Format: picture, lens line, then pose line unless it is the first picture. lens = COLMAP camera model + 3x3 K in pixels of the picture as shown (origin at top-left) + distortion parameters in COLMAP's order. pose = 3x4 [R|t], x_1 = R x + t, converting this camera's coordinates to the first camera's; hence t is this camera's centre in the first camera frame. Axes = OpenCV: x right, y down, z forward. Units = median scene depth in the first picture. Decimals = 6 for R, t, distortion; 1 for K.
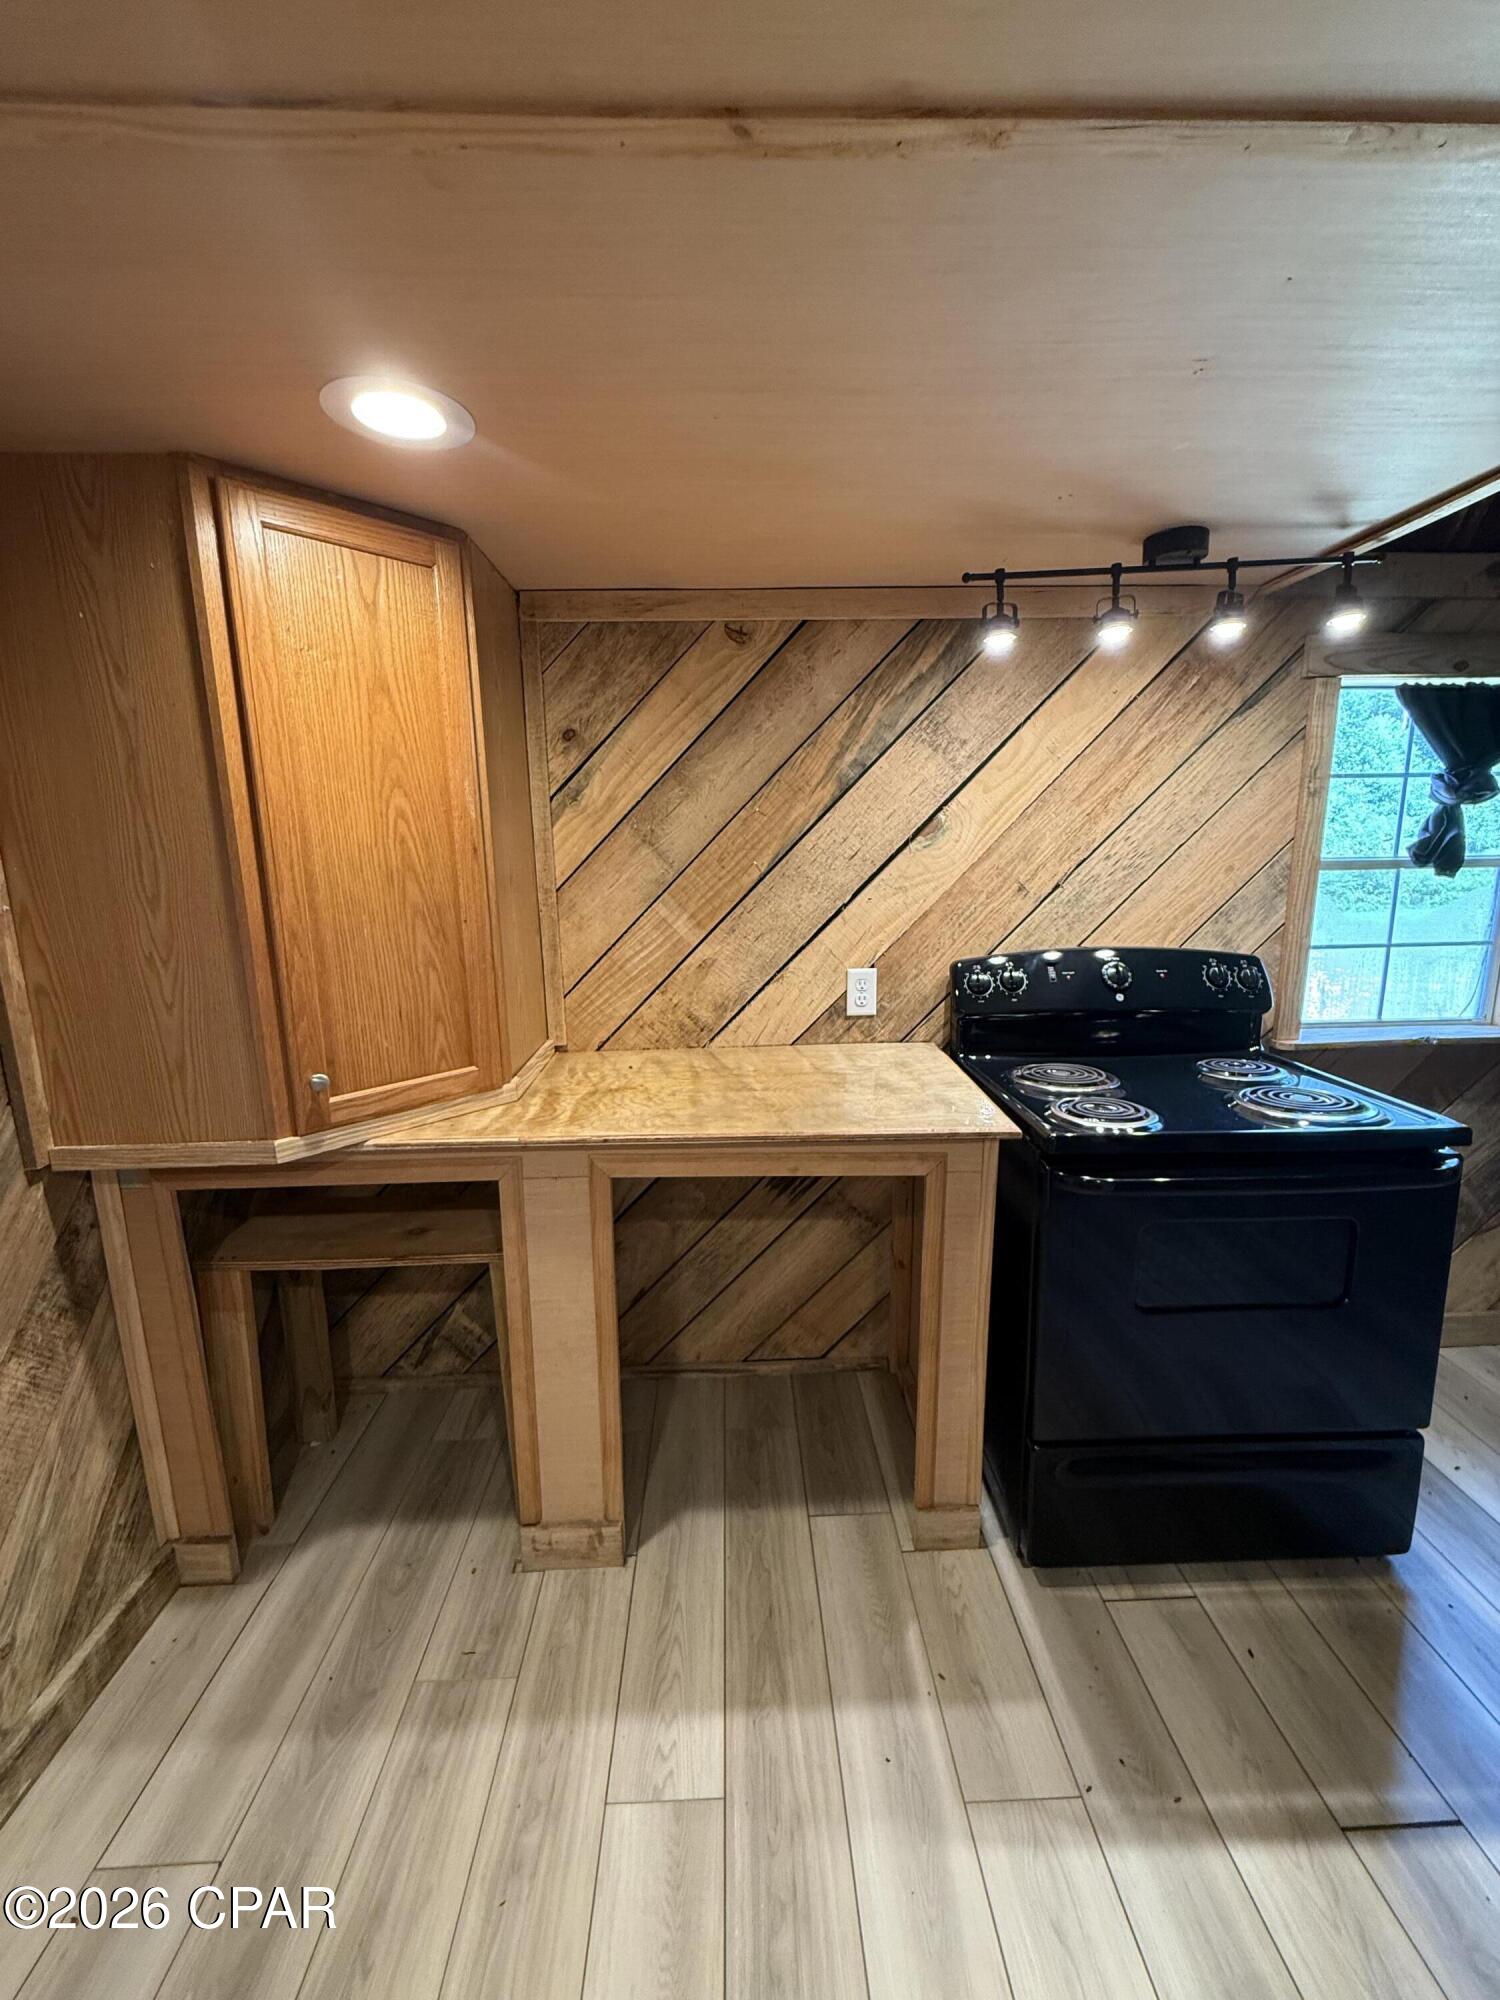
lens RADIAL K [[801.0, 0, 748.6], [0, 801.0, 994.3], [0, 0, 1]] dist [0.000264, -0.000014]
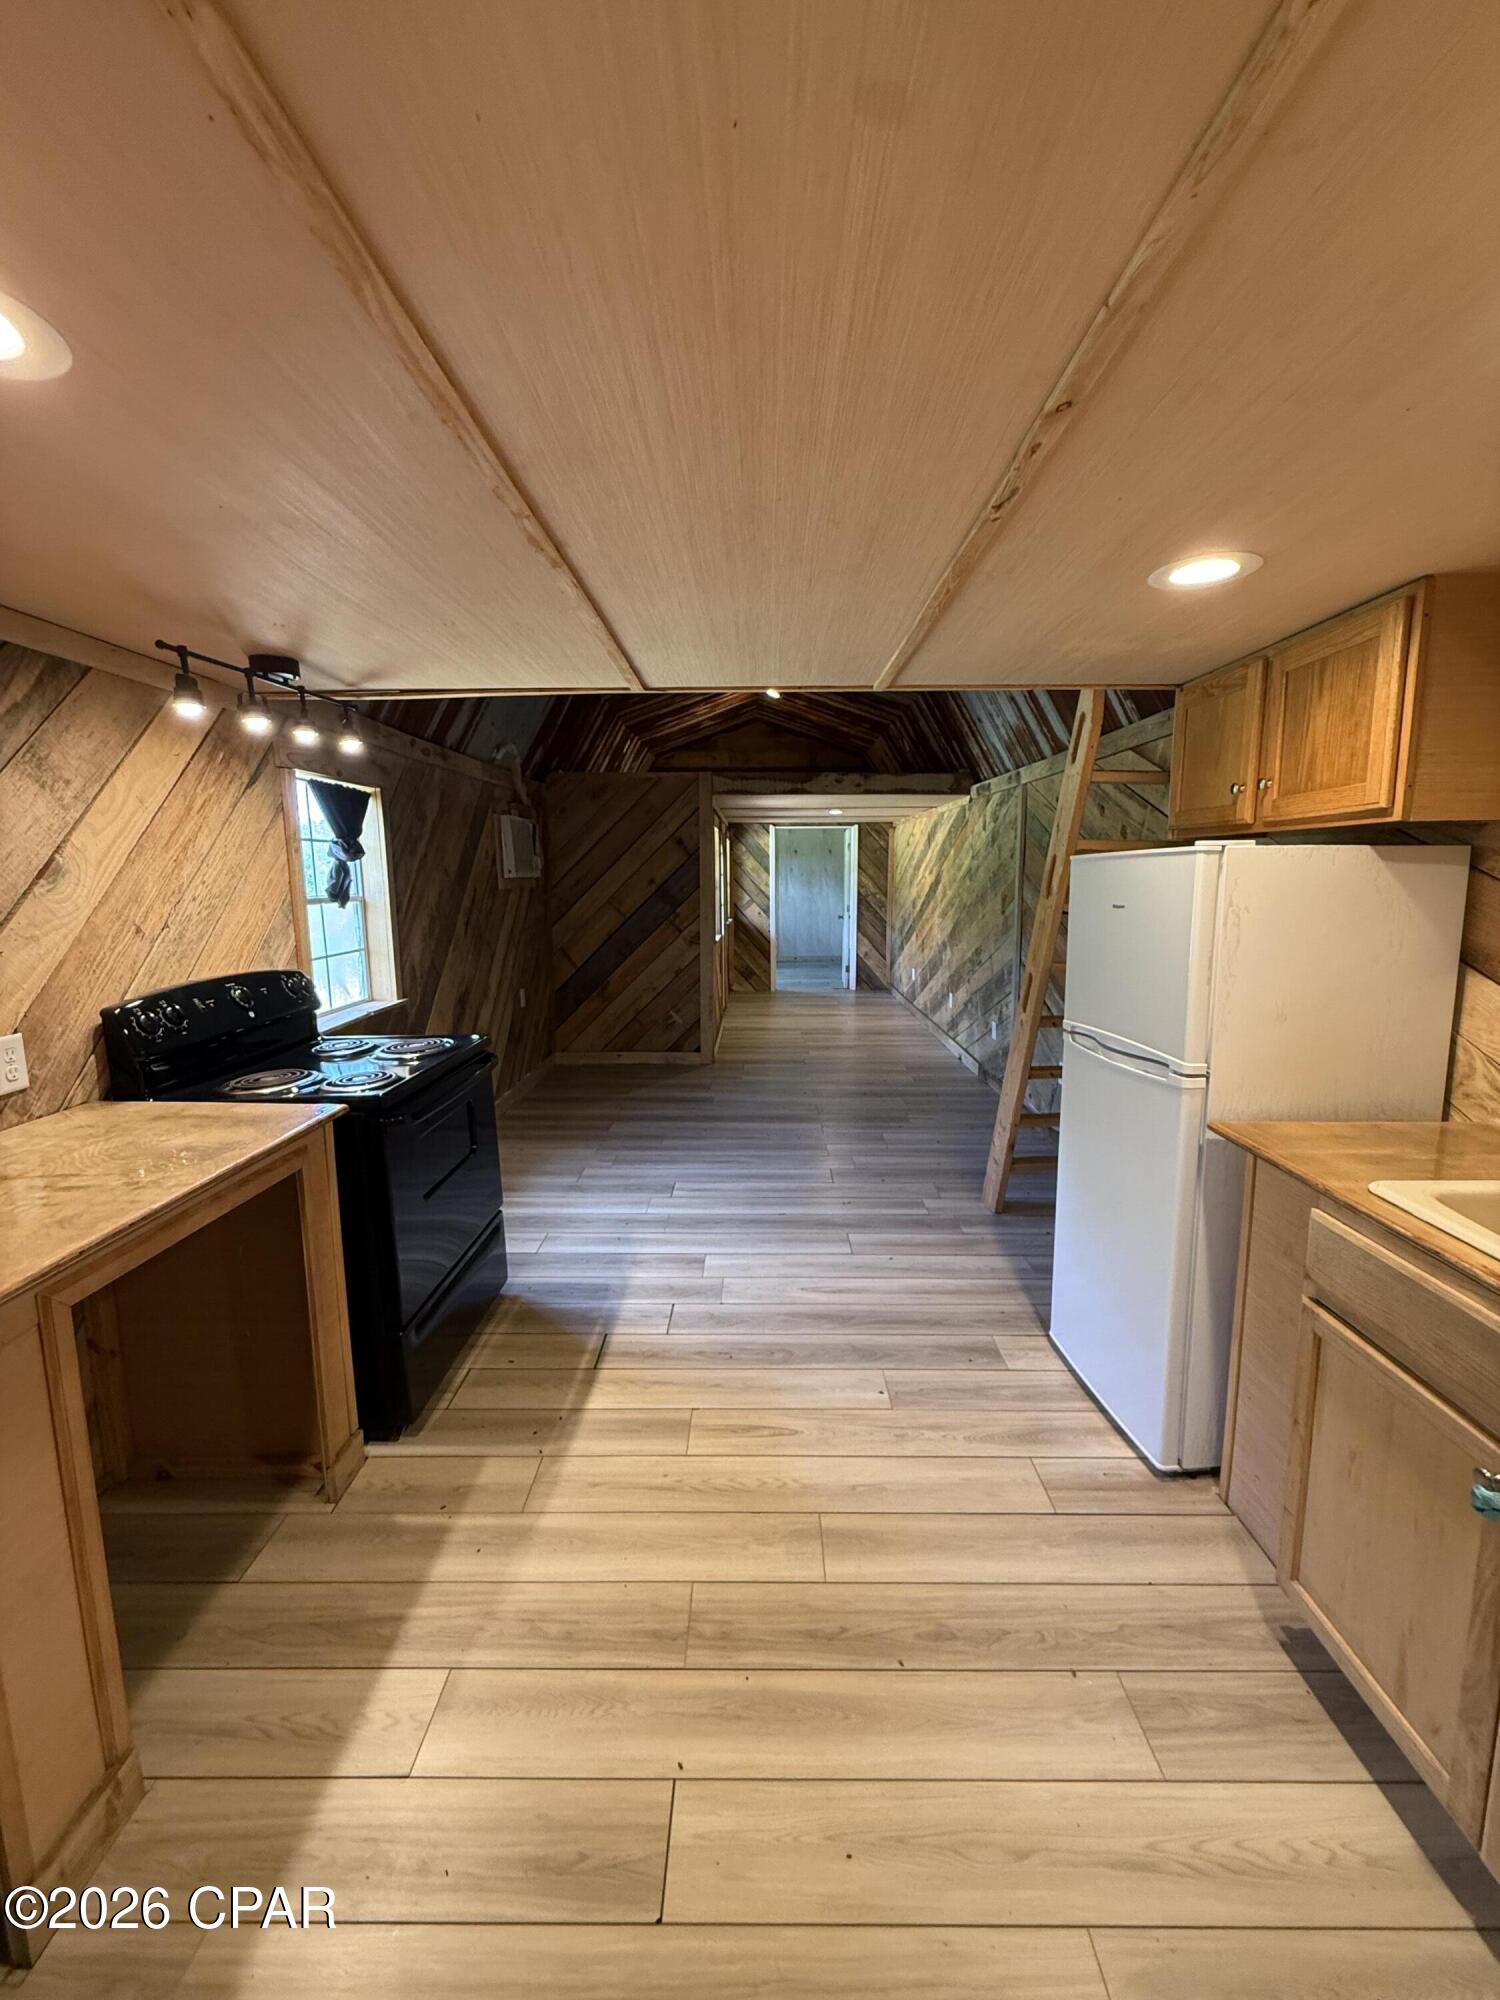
lens RADIAL K [[801.0, 0, 753.8], [0, 801.0, 994.4], [0, 0, 1]] dist [0.000264, -0.000014]
pose [[0.044861, -0.136111, 0.989677, -0.671821], [0.192647, 0.973258, 0.125121, -0.029966], [-0.980242, 0.185045, 0.069883, 0.176662]]
